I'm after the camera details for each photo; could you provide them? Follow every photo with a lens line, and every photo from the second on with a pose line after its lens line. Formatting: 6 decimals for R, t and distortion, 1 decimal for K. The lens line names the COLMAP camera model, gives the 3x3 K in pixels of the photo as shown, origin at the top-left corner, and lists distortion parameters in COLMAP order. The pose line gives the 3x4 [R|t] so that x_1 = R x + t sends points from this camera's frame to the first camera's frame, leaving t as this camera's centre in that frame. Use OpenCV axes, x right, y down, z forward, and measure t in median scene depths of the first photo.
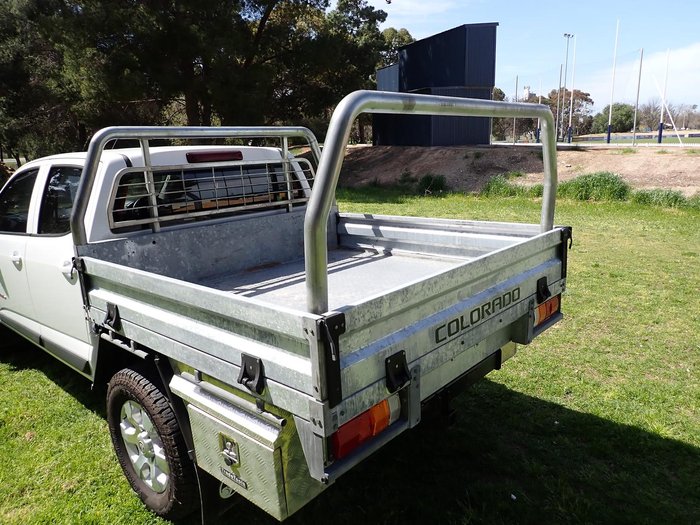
lens RADIAL K [[516.3, 0, 353.8], [0, 516.3, 260.0], [0, 0, 1]] dist [-0.001772, -0.004659]
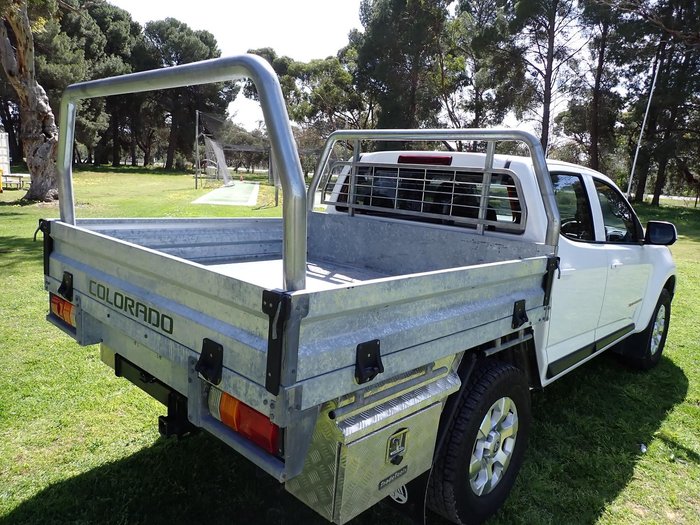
lens RADIAL K [[516.3, 0, 353.8], [0, 516.3, 260.0], [0, 0, 1]] dist [-0.001772, -0.004659]
pose [[-0.016076, 0.197706, -0.980129, 0.861609], [-0.279462, 0.940301, 0.194256, -0.201702], [0.960022, 0.277032, 0.040135, 1.017912]]
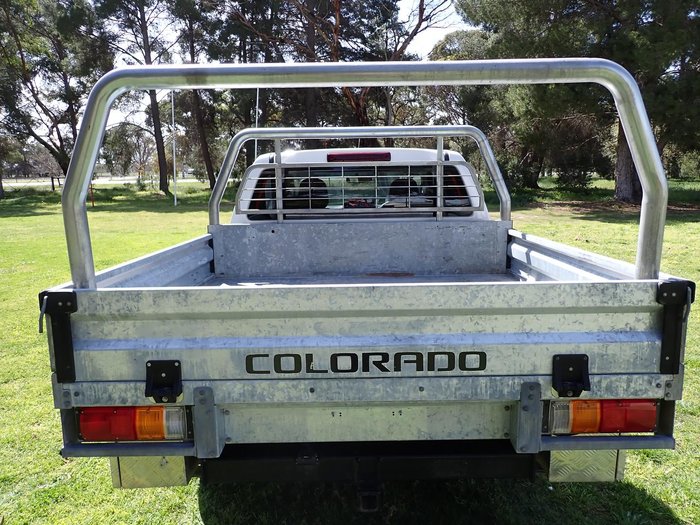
lens RADIAL K [[516.3, 0, 353.8], [0, 516.3, 260.0], [0, 0, 1]] dist [-0.001772, -0.004659]
pose [[0.668046, 0.143997, -0.730055, 0.561861], [-0.169682, 0.984729, 0.038959, -0.047386], [0.724516, 0.097850, 0.682277, 0.376976]]
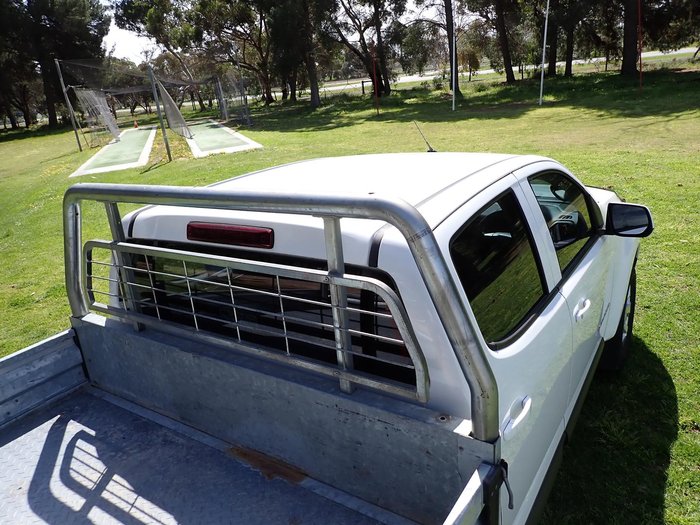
lens RADIAL K [[516.3, 0, 353.8], [0, 516.3, 260.0], [0, 0, 1]] dist [-0.001772, -0.004659]
pose [[0.152104, 0.344192, -0.926497, 0.284306], [-0.117605, 0.937047, 0.328804, -0.418204], [0.981343, 0.058948, 0.183007, 1.187406]]
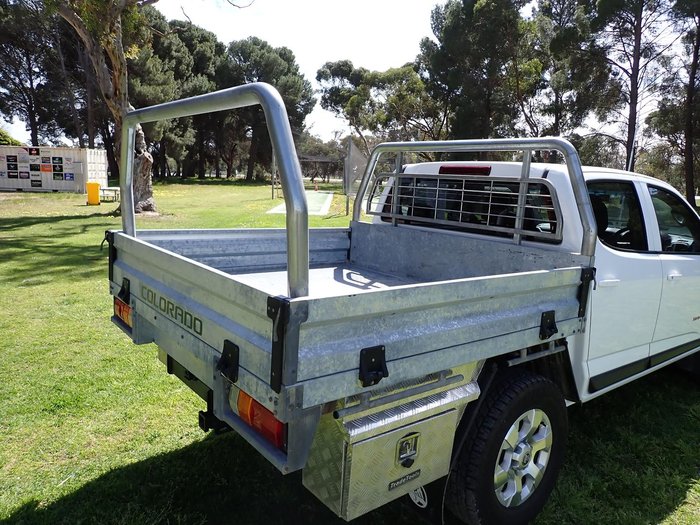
lens RADIAL K [[516.3, 0, 353.8], [0, 516.3, 260.0], [0, 0, 1]] dist [-0.001772, -0.004659]
pose [[-0.158899, 0.181461, -0.970476, 0.888832], [-0.254707, 0.942156, 0.217870, -0.231170], [0.953874, 0.281806, -0.103488, 1.092970]]
